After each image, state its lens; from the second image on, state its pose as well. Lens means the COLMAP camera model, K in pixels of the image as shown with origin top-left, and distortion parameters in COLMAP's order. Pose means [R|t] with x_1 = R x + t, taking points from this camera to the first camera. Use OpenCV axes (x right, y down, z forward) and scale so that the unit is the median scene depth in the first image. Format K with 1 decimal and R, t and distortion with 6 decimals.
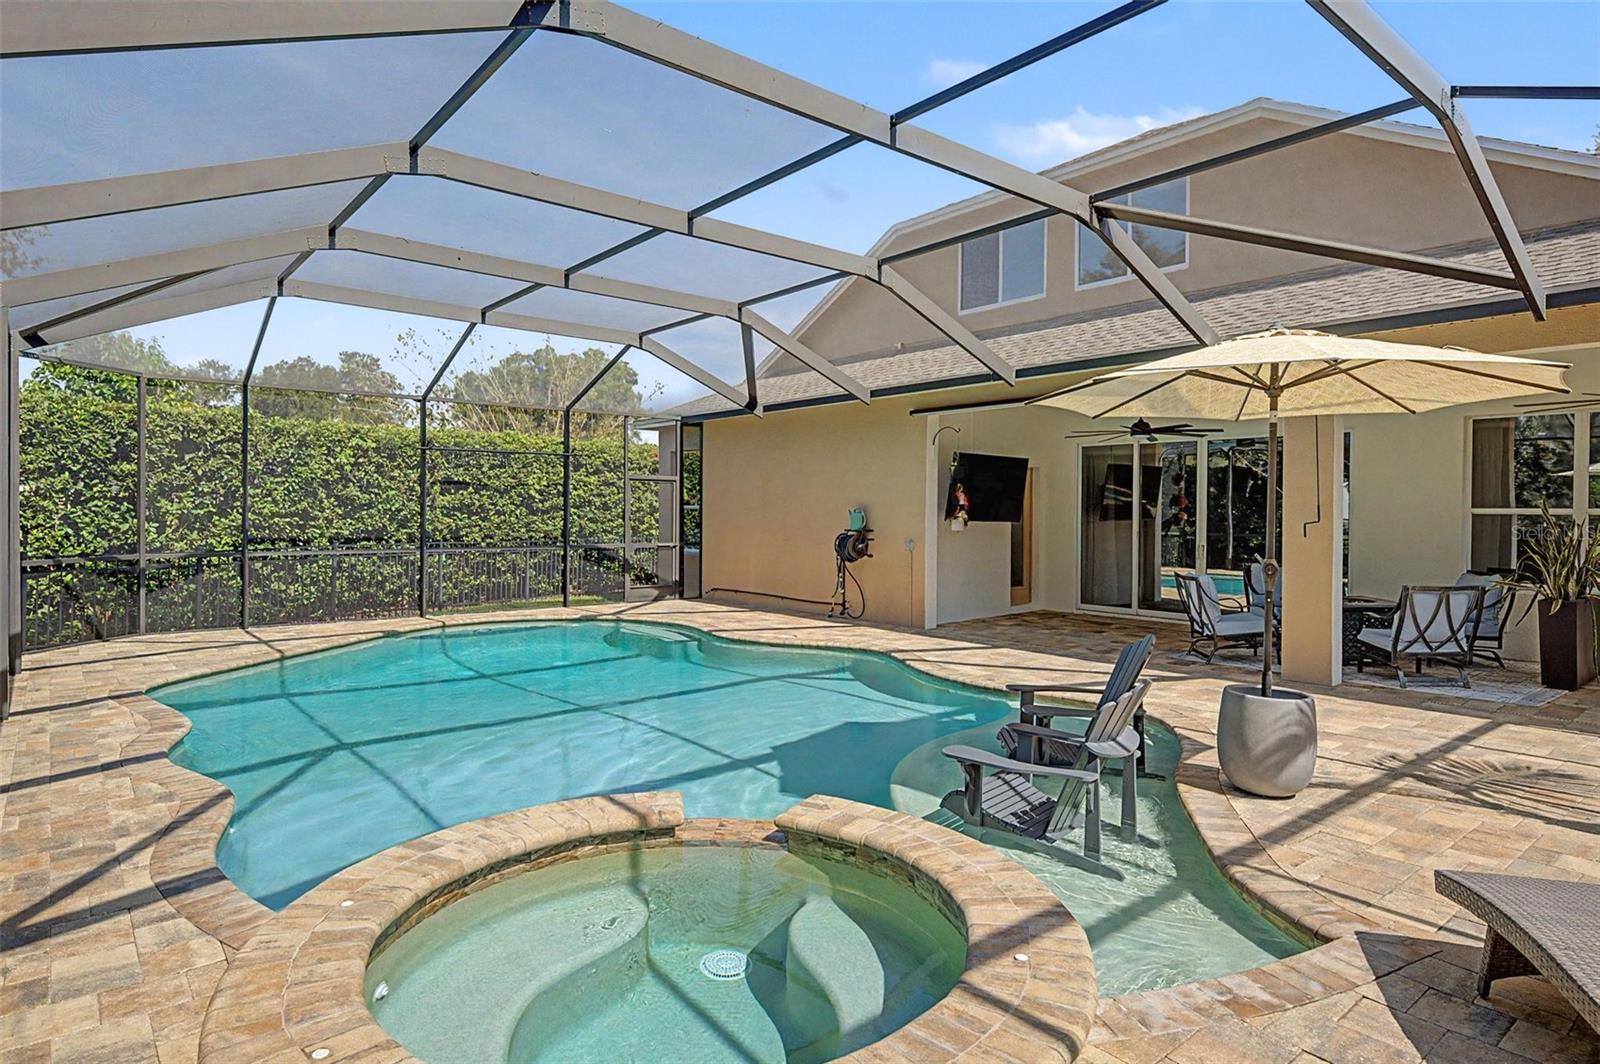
lens RADIAL K [[903.8, 0, 805.2], [0, 903.8, 525.5], [0, 0, 1]] dist [-0.019413, -0.000830]
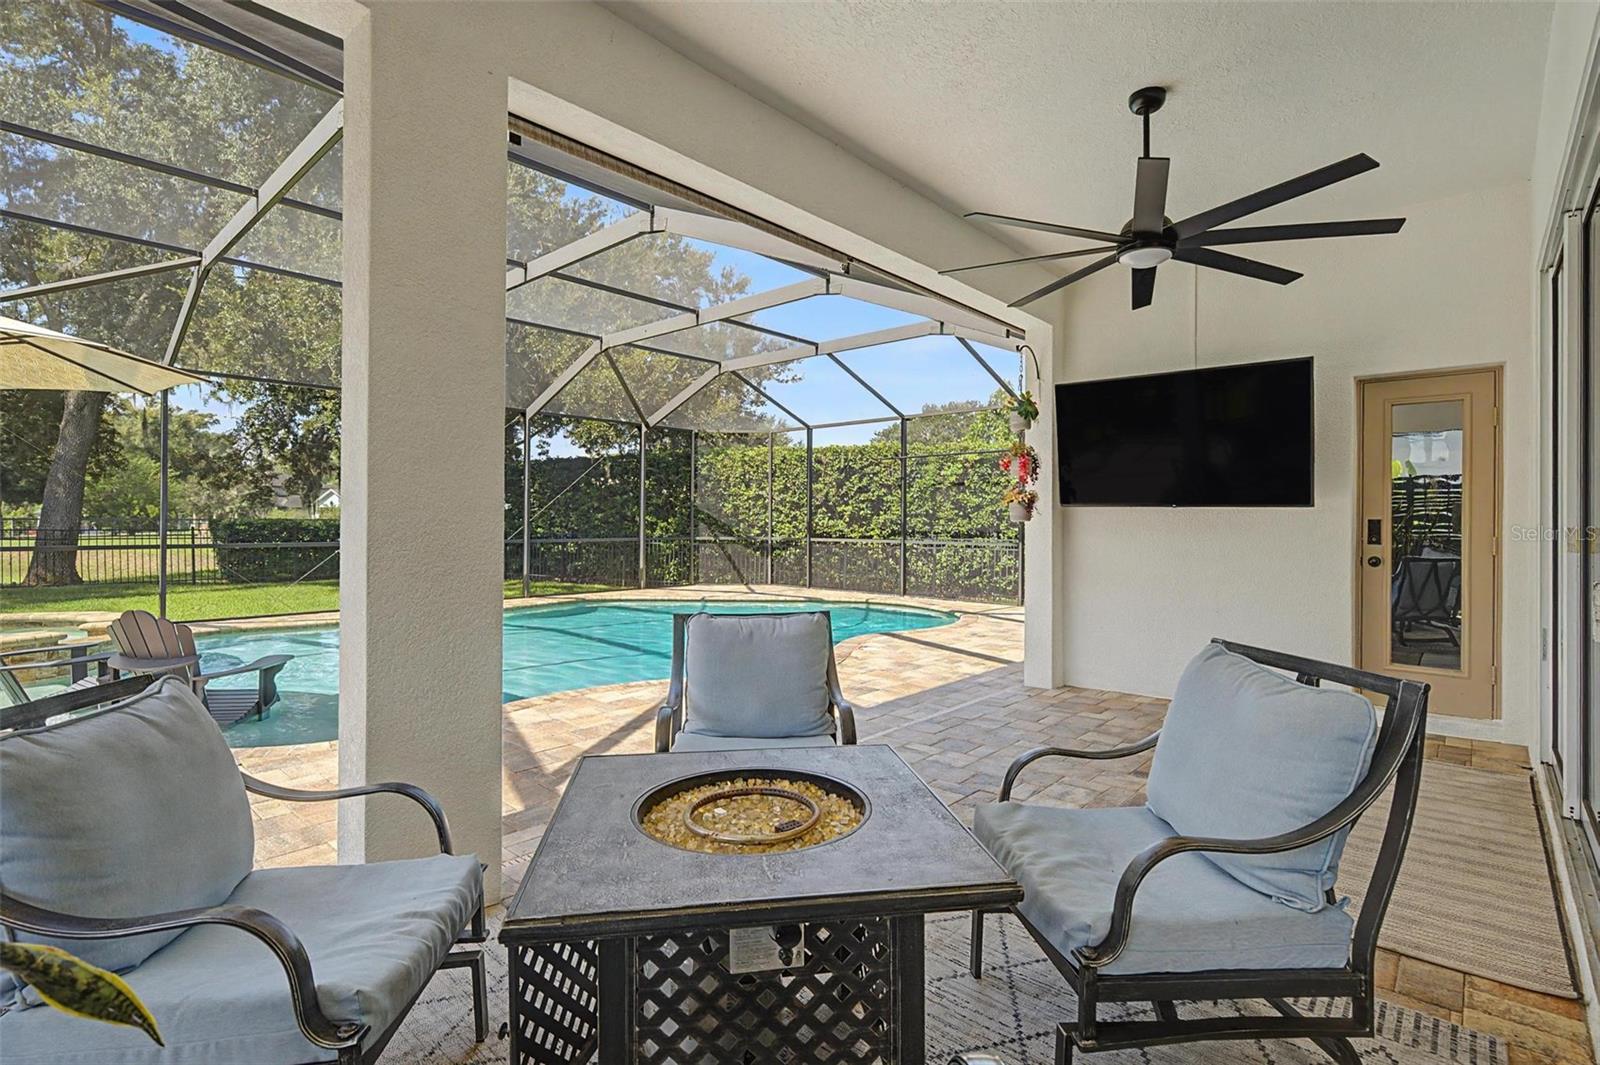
lens RADIAL K [[755.7, 0, 798.7], [0, 755.7, 531.5], [0, 0, 1]] dist [0.002680, -0.000300]
pose [[0.148939, 0.007404, -0.988819, 0.589766], [-0.018293, 0.999821, 0.004731, 0.011562], [0.988677, 0.017384, 0.149048, 0.728009]]
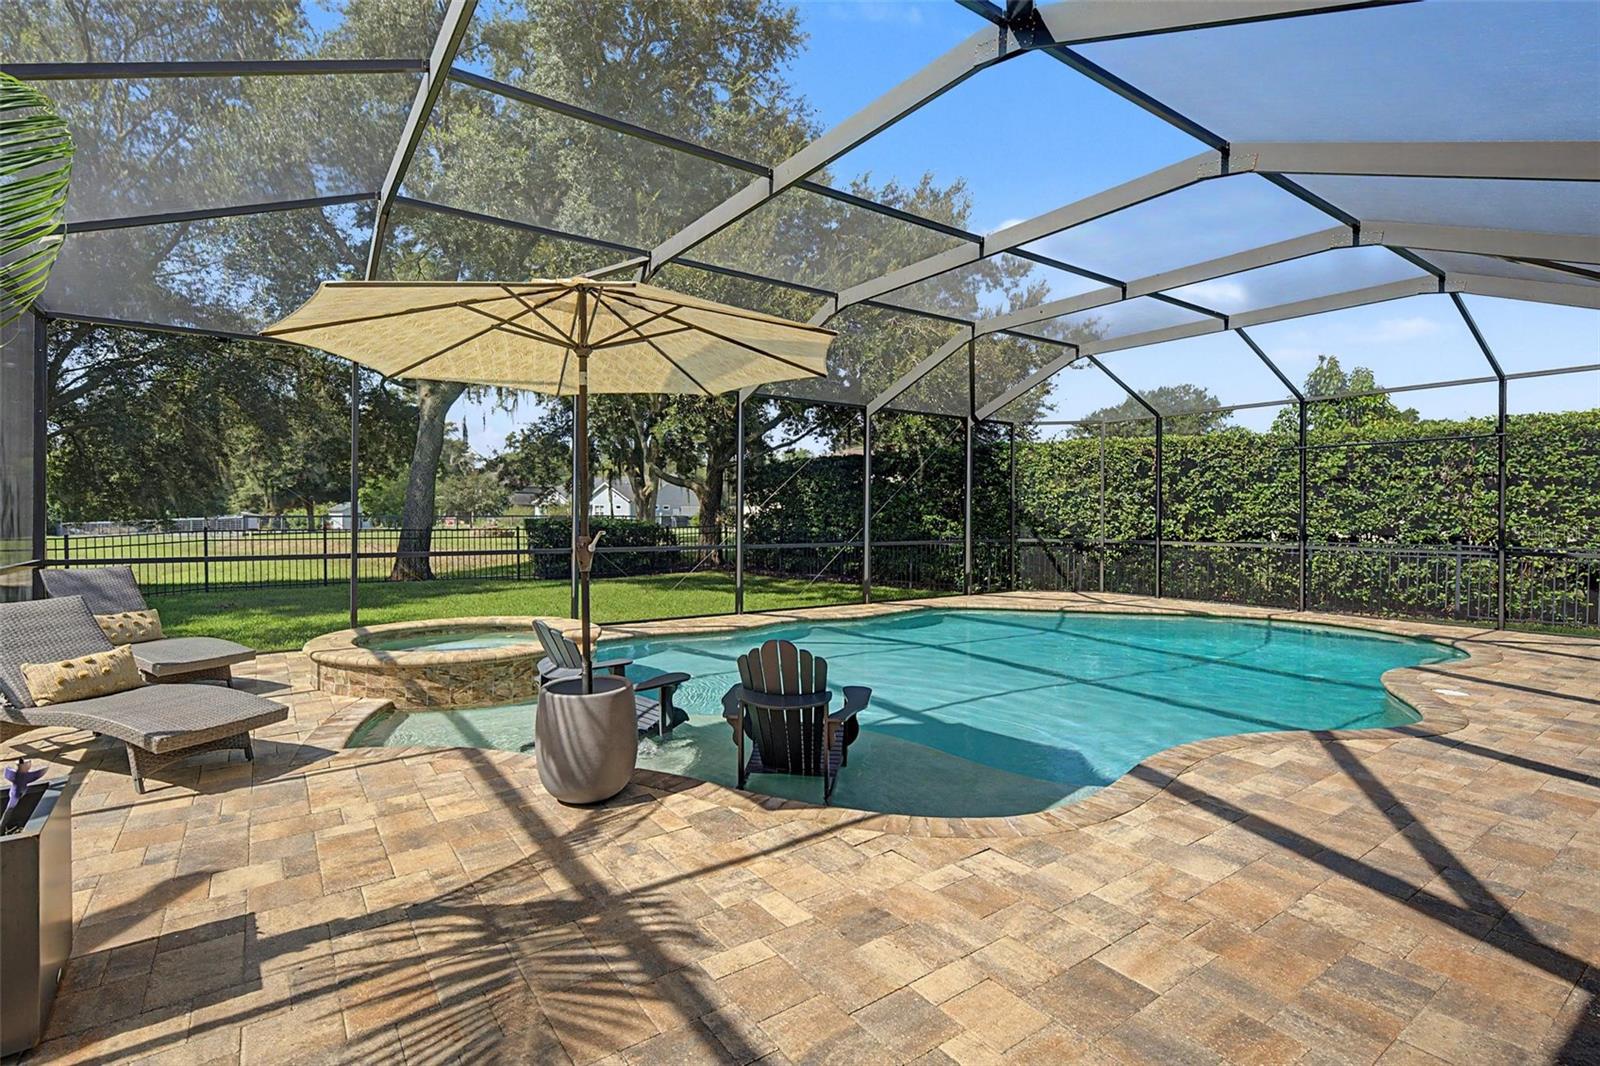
lens RADIAL K [[755.7, 0, 799.4], [0, 755.7, 519.9], [0, 0, 1]] dist [0.002680, -0.000300]
pose [[-0.068926, -0.001255, -0.997621, 0.498134], [-0.018500, 0.999829, 0.000020, 0.006943], [0.997450, 0.018458, -0.068938, 0.498280]]
